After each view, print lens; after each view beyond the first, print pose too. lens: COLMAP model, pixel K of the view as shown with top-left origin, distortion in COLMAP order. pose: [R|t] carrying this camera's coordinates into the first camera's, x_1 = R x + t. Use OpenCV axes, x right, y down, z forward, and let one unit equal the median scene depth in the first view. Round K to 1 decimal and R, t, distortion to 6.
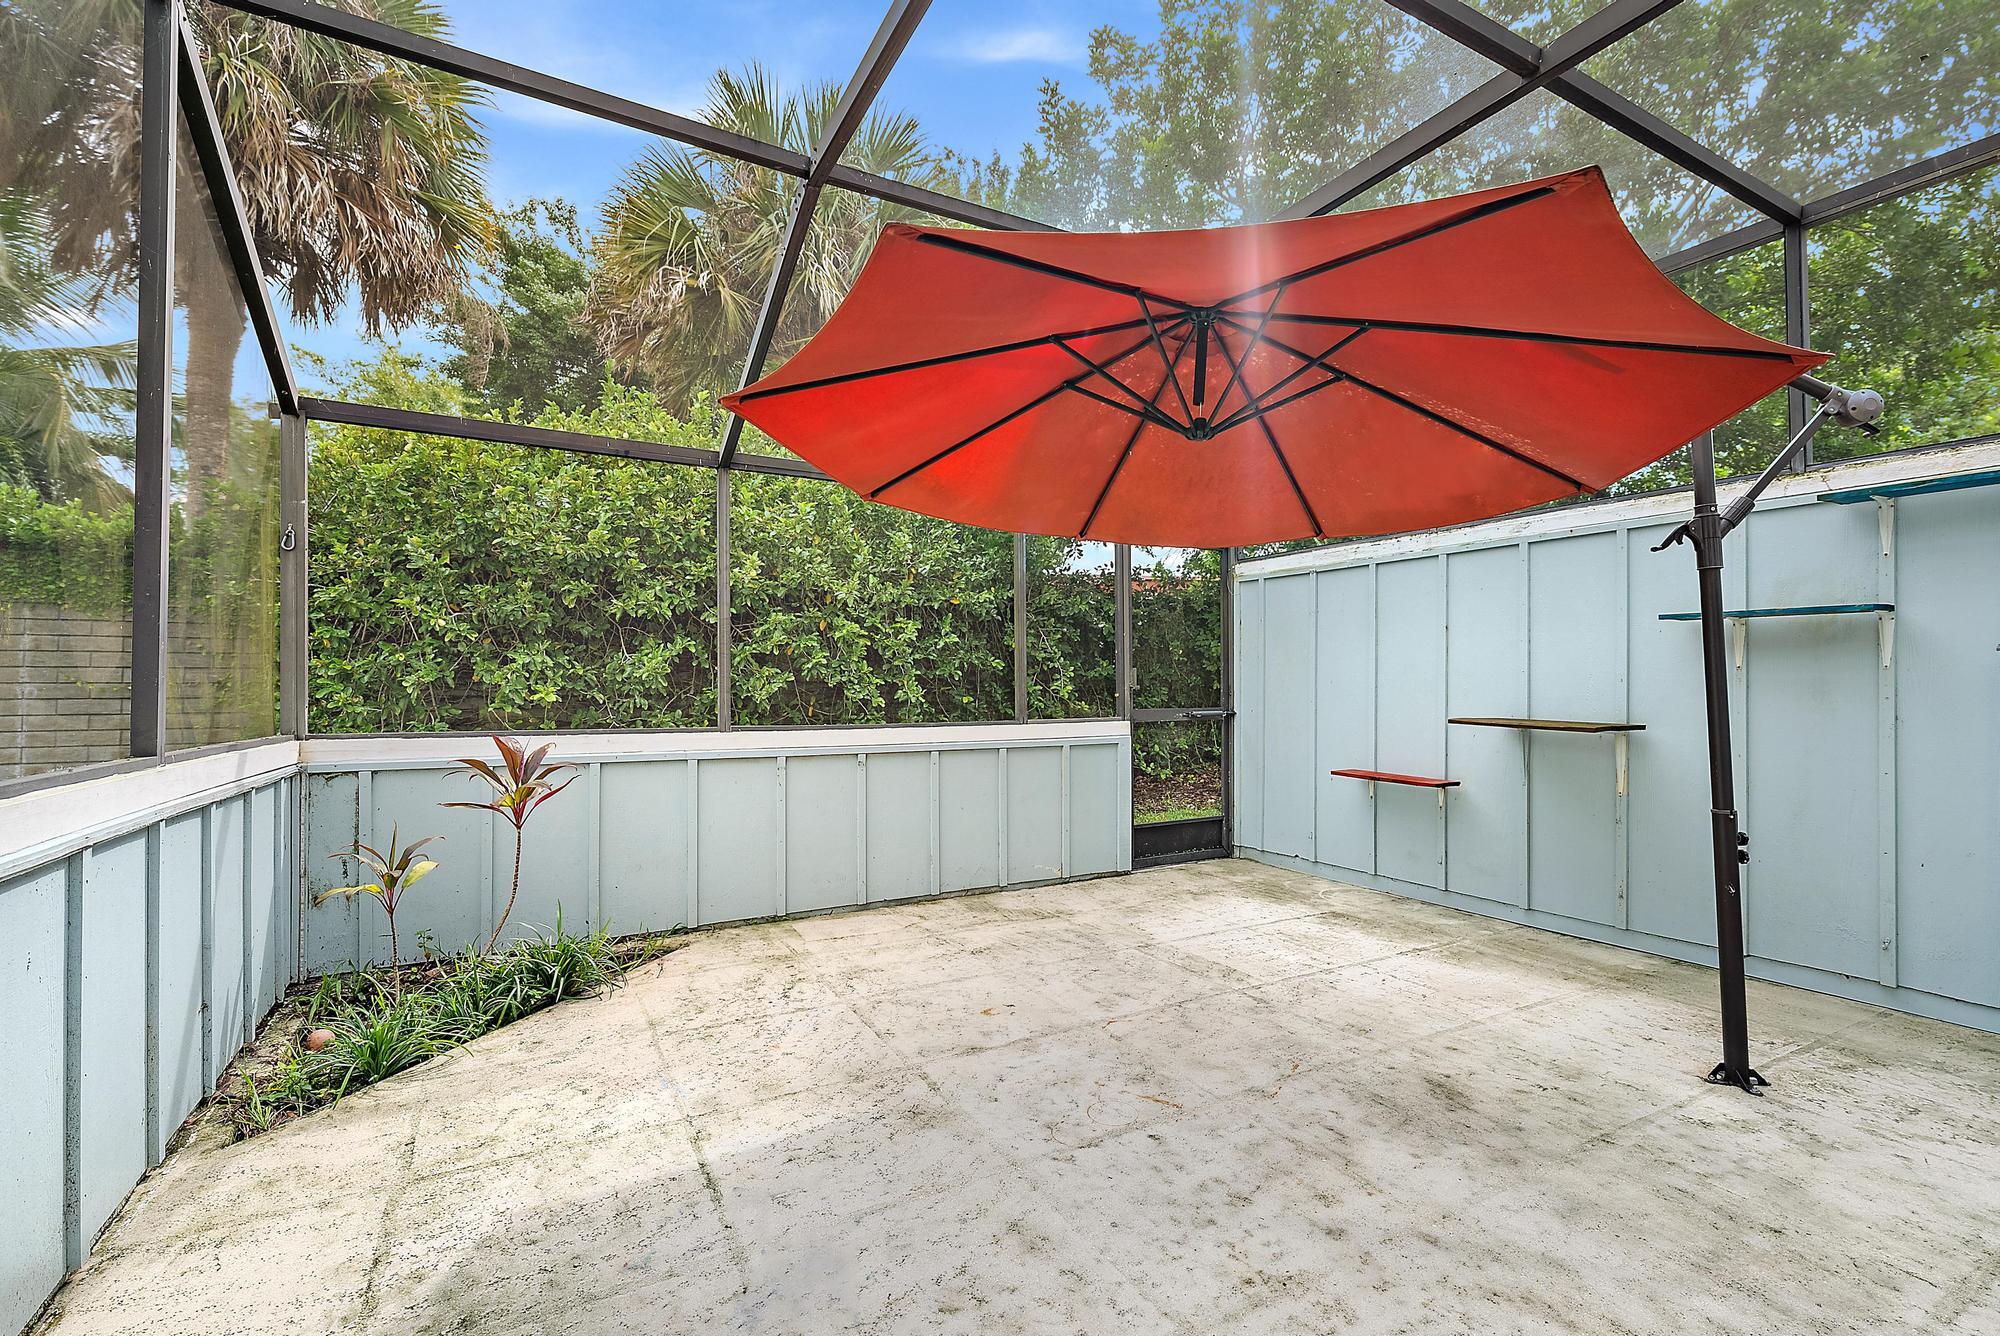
lens RADIAL K [[881.7, 0, 1000.0], [0, 881.7, 668.0], [0, 0, 1]] dist [0.000509, -0.000197]
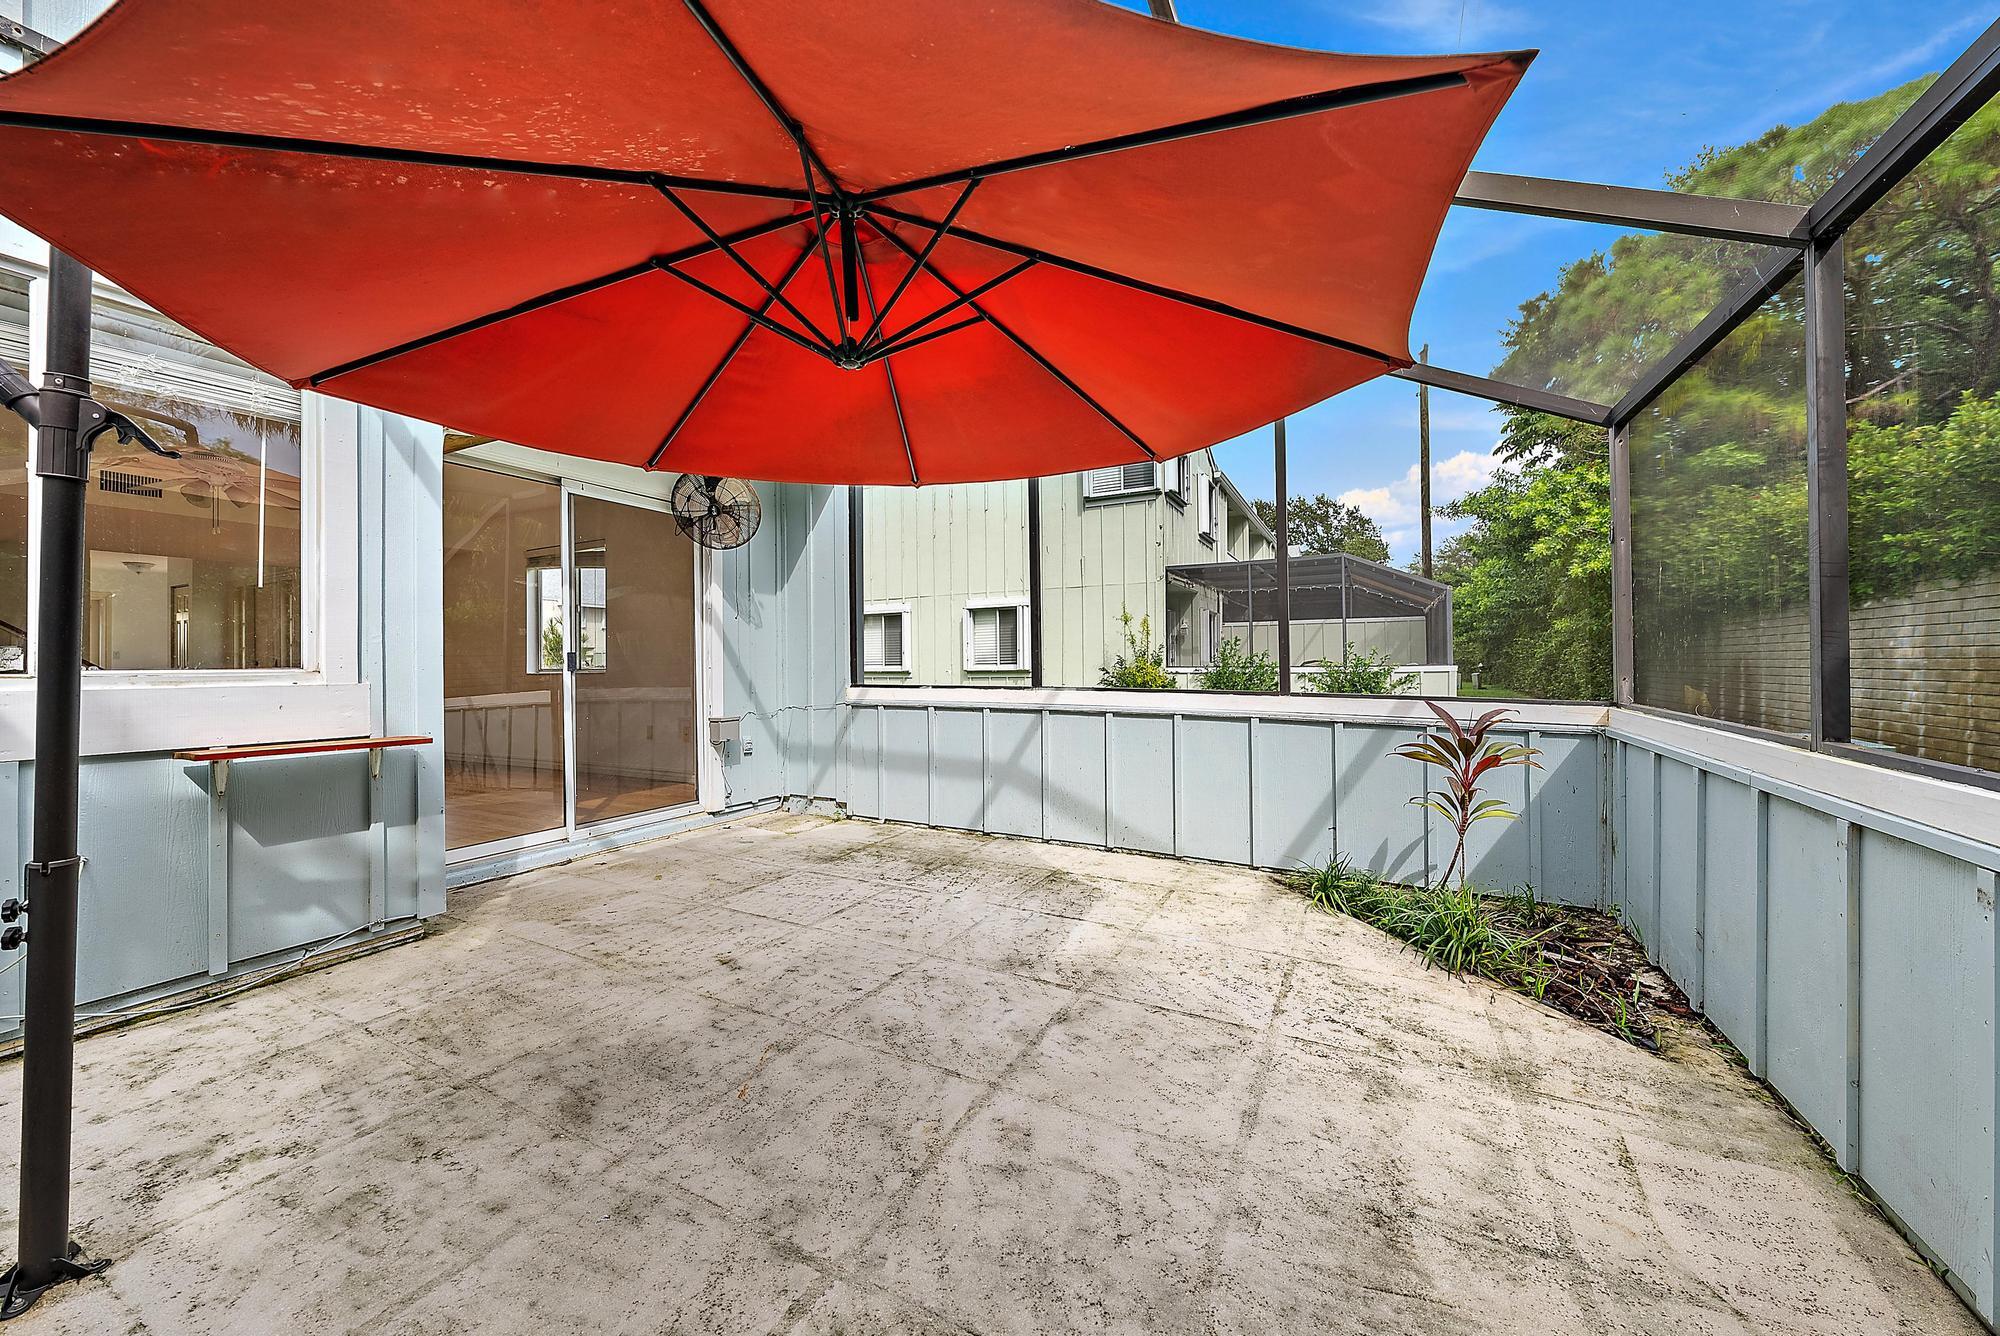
lens RADIAL K [[699.6, 0, 1006.4], [0, 699.6, 659.9], [0, 0, 1]] dist [-0.002627, -0.000112]
pose [[-0.817871, 0.001735, -0.575399, 0.505770], [0.010557, 0.999872, -0.011992, 0.025380], [0.575305, -0.015883, -0.817785, 1.681663]]
